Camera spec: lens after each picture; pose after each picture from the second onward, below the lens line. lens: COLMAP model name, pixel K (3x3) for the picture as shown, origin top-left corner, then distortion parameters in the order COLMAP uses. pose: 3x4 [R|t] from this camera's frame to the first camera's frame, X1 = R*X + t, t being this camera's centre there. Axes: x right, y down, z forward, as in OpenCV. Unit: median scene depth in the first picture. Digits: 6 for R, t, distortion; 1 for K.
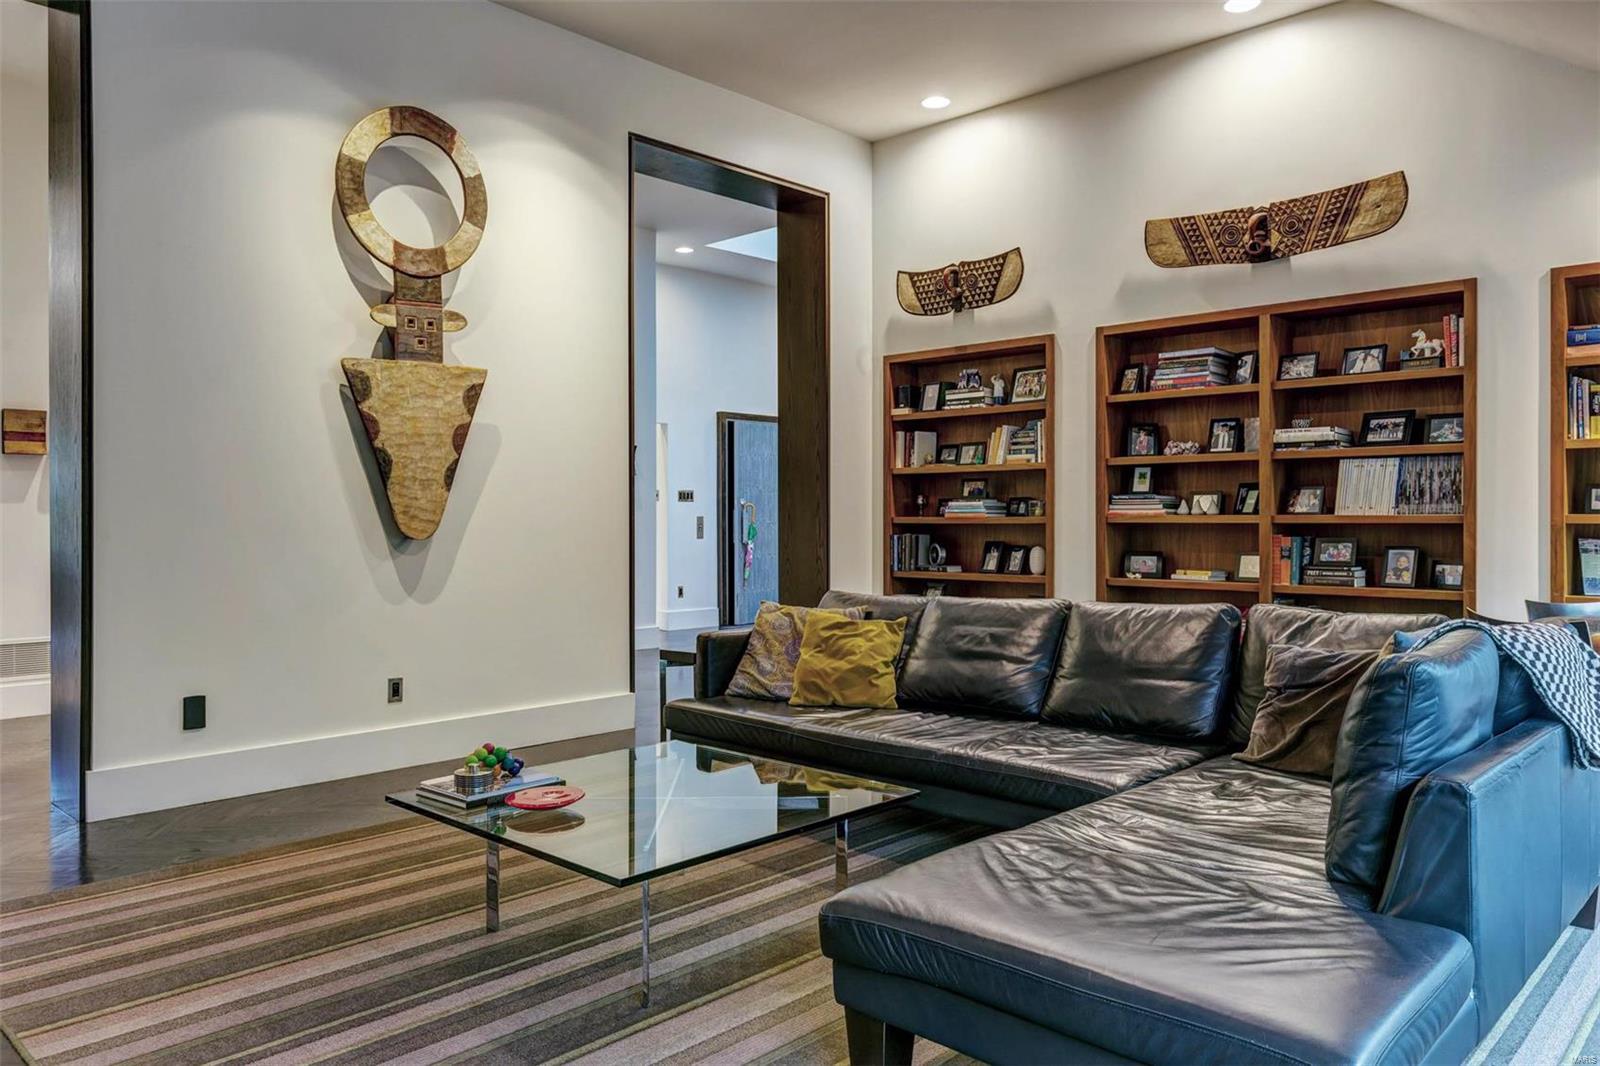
lens RADIAL K [[1132.4, 0, 813.4], [0, 1132.4, 538.9], [0, 0, 1]] dist [0.000863, -0.001494]
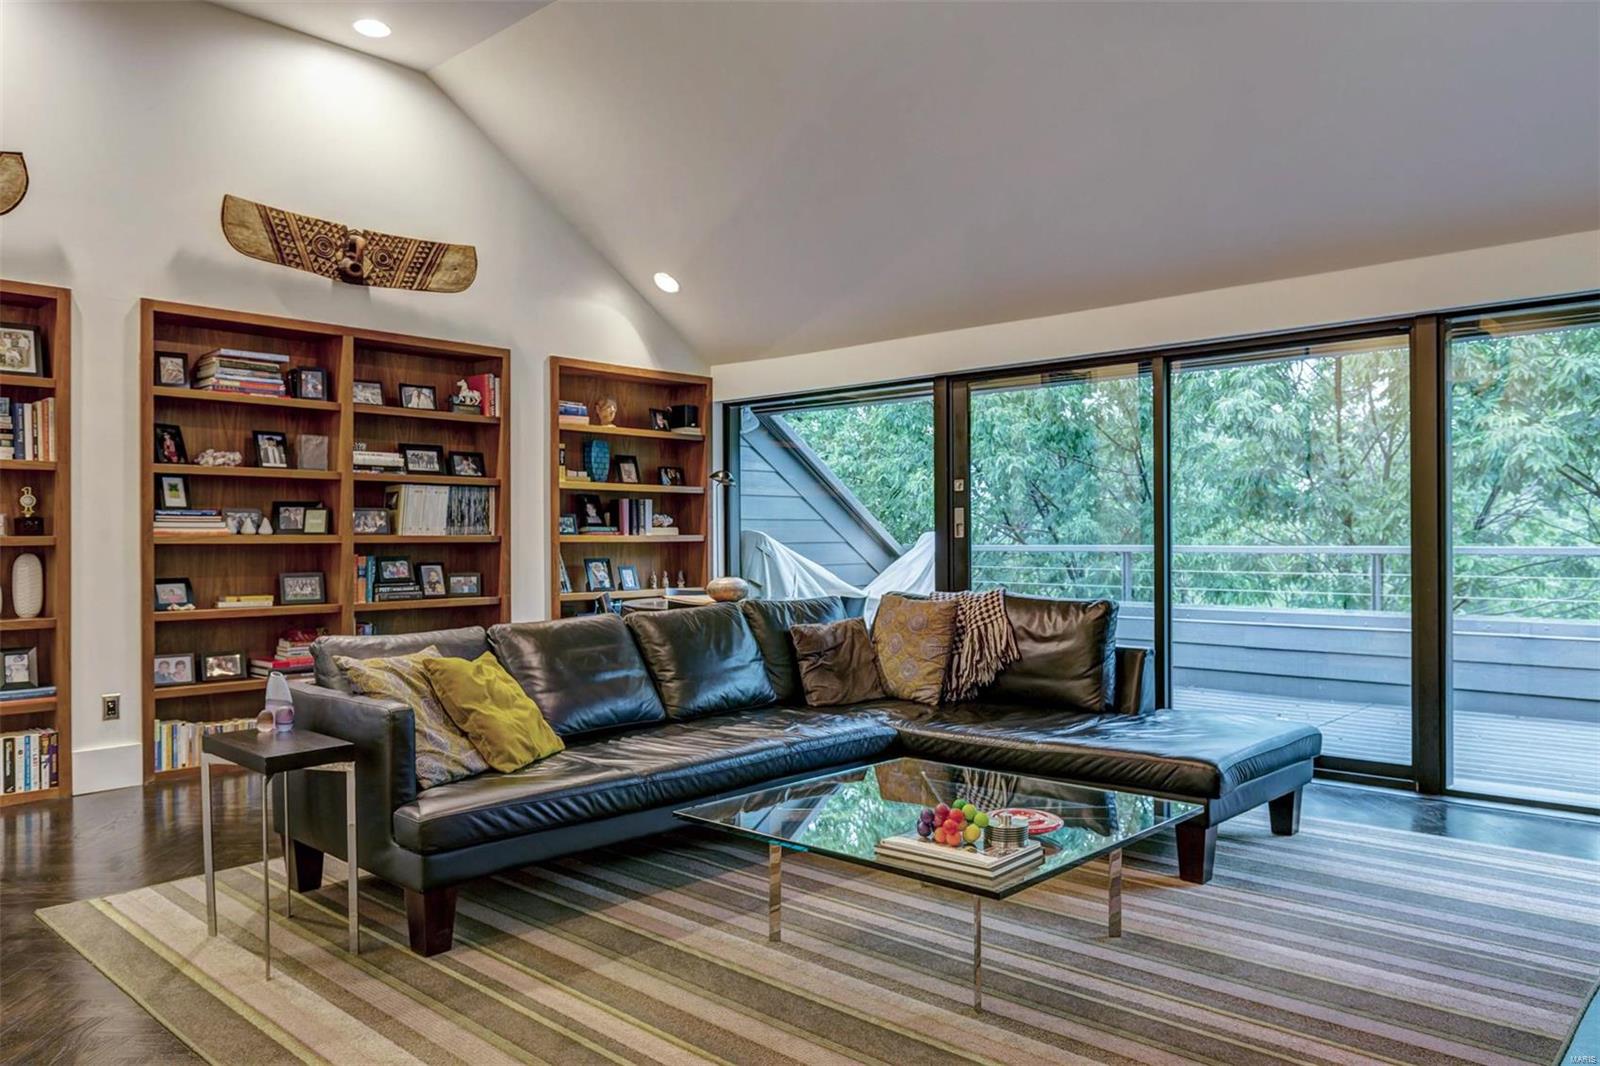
lens RADIAL K [[1132.4, 0, 813.4], [0, 1132.4, 538.9], [0, 0, 1]] dist [0.000863, -0.001494]
pose [[-0.023534, 0.002211, 0.999721, -0.624565], [0.022187, 0.999752, -0.001689, -0.007007], [-0.999477, 0.022141, -0.023577, 0.623438]]
